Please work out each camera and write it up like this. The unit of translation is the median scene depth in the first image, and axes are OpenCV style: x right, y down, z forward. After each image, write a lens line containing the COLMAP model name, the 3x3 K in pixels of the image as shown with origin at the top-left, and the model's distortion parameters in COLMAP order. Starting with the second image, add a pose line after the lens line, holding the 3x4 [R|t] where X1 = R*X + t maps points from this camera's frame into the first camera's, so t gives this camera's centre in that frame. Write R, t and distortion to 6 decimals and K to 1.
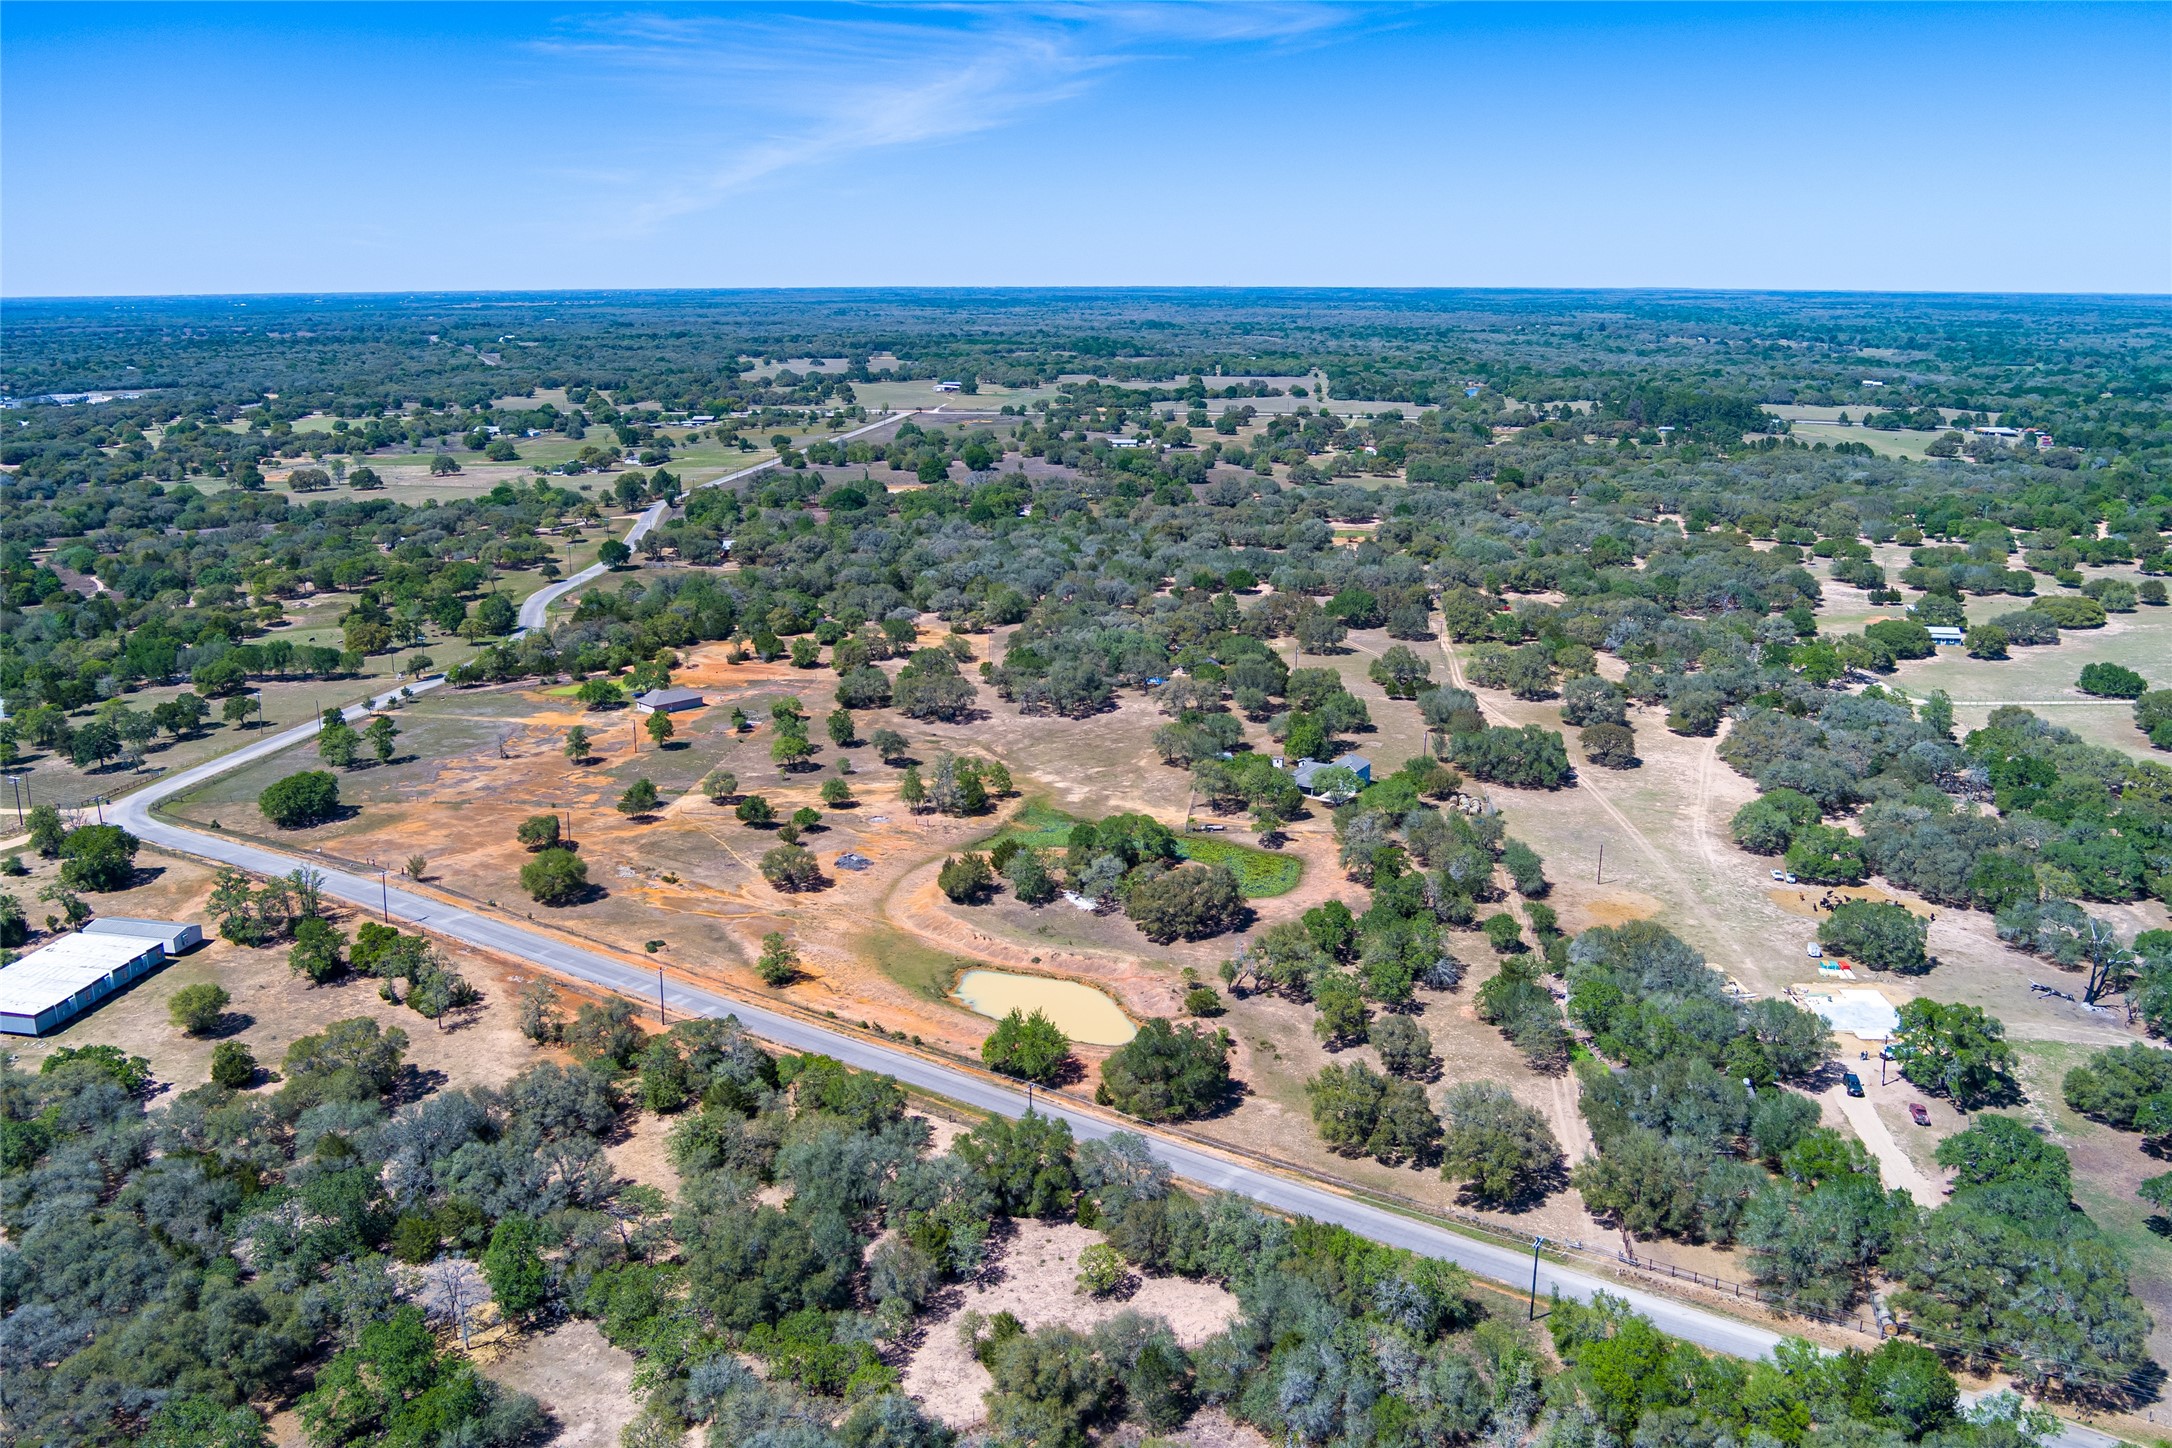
lens RADIAL K [[1707.6, 0, 1094.5], [0, 1707.6, 726.4], [0, 0, 1]] dist [-0.042006, -0.002556]
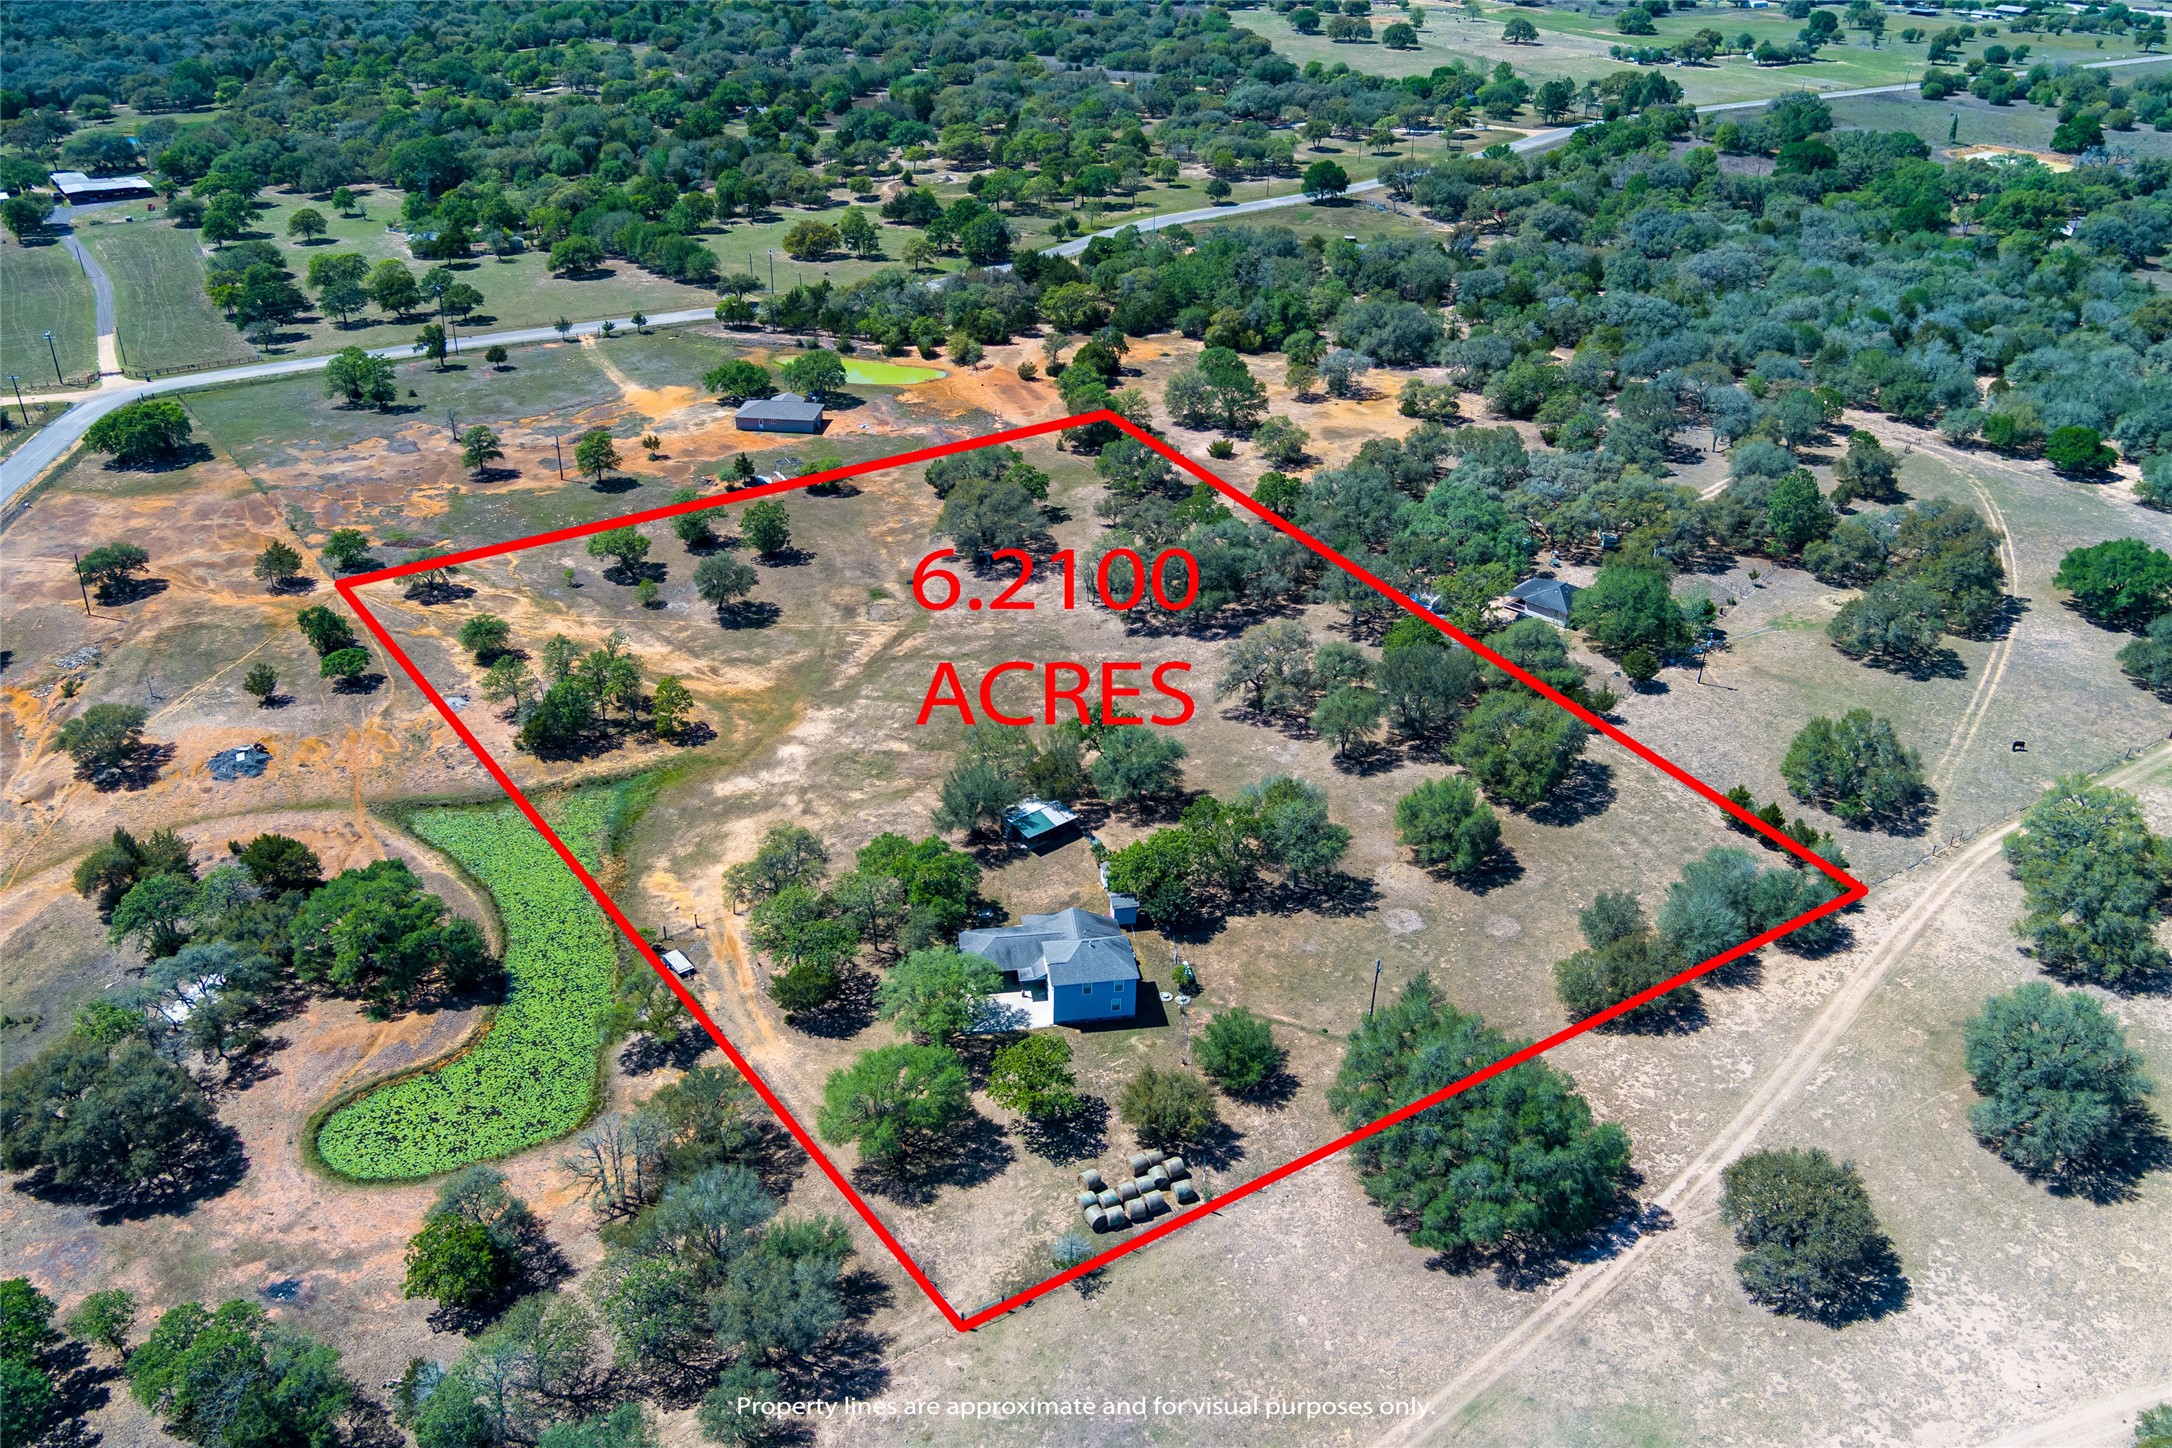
lens RADIAL K [[1738.0, 0, 1086.0], [0, 1738.0, 724.0], [0, 0, 1]] dist [-0.005380, -0.087911]
pose [[0.657261, 0.373069, -0.654849, 0.399388], [-0.208189, 0.924953, 0.317993, -0.168734], [0.724338, -0.072672, 0.685604, 0.636570]]
